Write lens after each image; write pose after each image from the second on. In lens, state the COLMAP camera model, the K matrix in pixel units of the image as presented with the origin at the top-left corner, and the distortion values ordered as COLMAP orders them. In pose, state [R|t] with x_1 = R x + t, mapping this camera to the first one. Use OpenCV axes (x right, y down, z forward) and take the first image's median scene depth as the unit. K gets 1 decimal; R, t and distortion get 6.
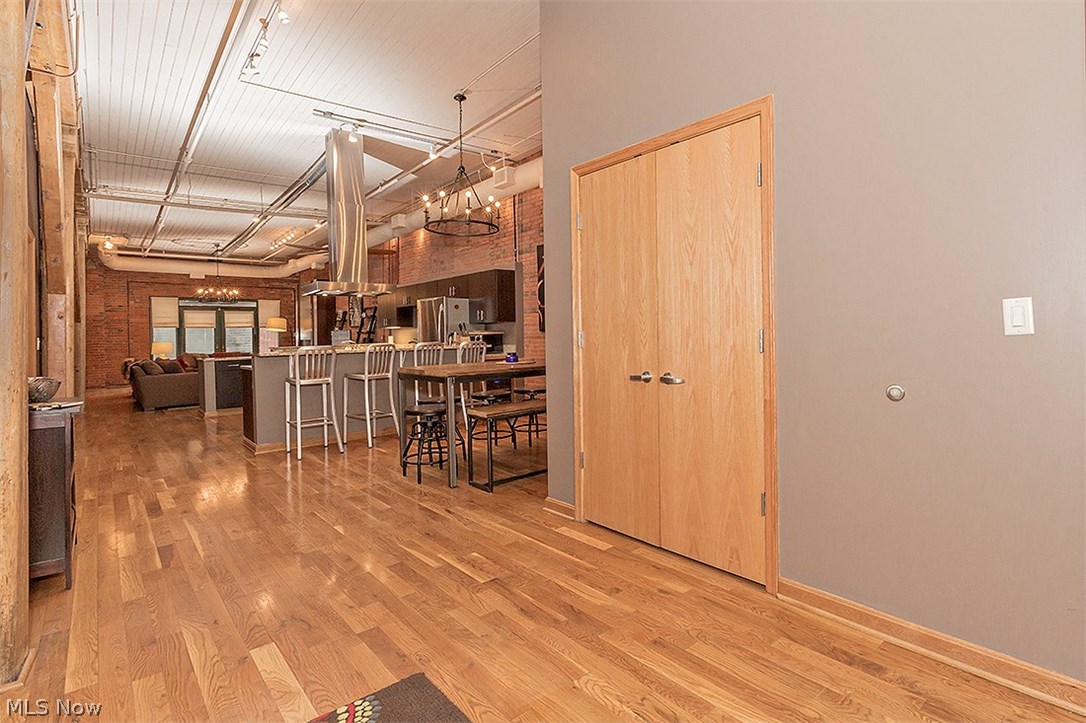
lens RADIAL K [[495.3, 0, 568.9], [0, 495.3, 341.9], [0, 0, 1]] dist [0.001010, 0.000116]
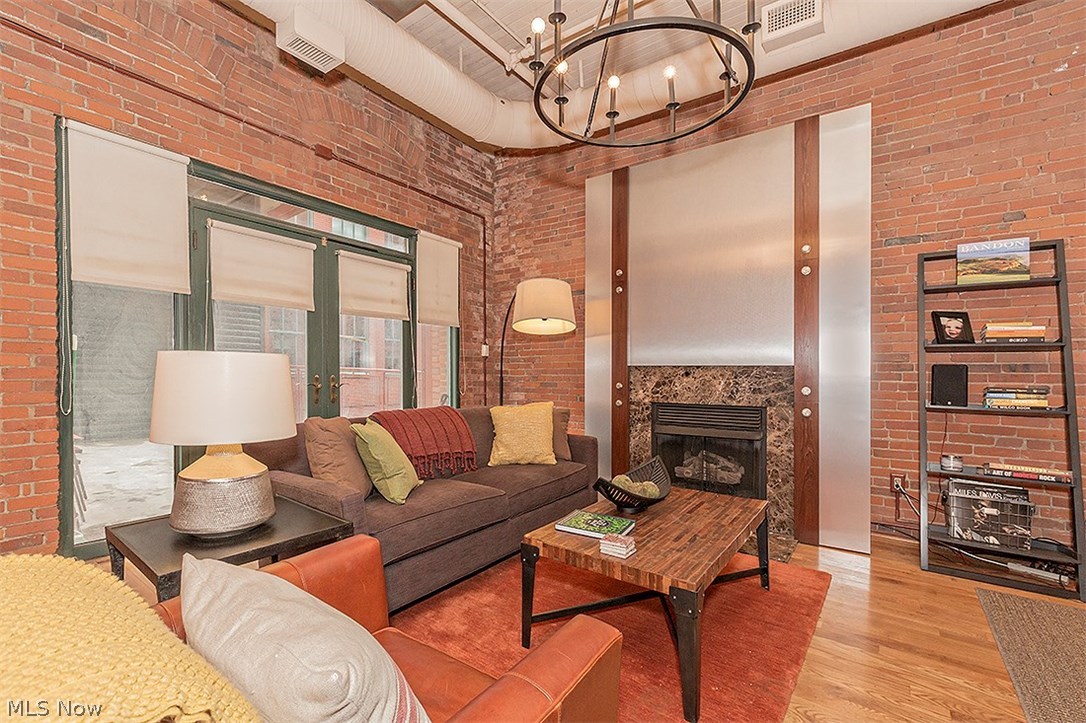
lens RADIAL K [[495.3, 0, 509.5], [0, 495.3, 389.1], [0, 0, 1]] dist [0.001010, 0.000116]
pose [[0.988958, 0.023969, 0.146247, -0.765993], [-0.026950, 0.999467, 0.018430, 0.007043], [-0.145727, -0.022168, 0.989076, 0.857162]]
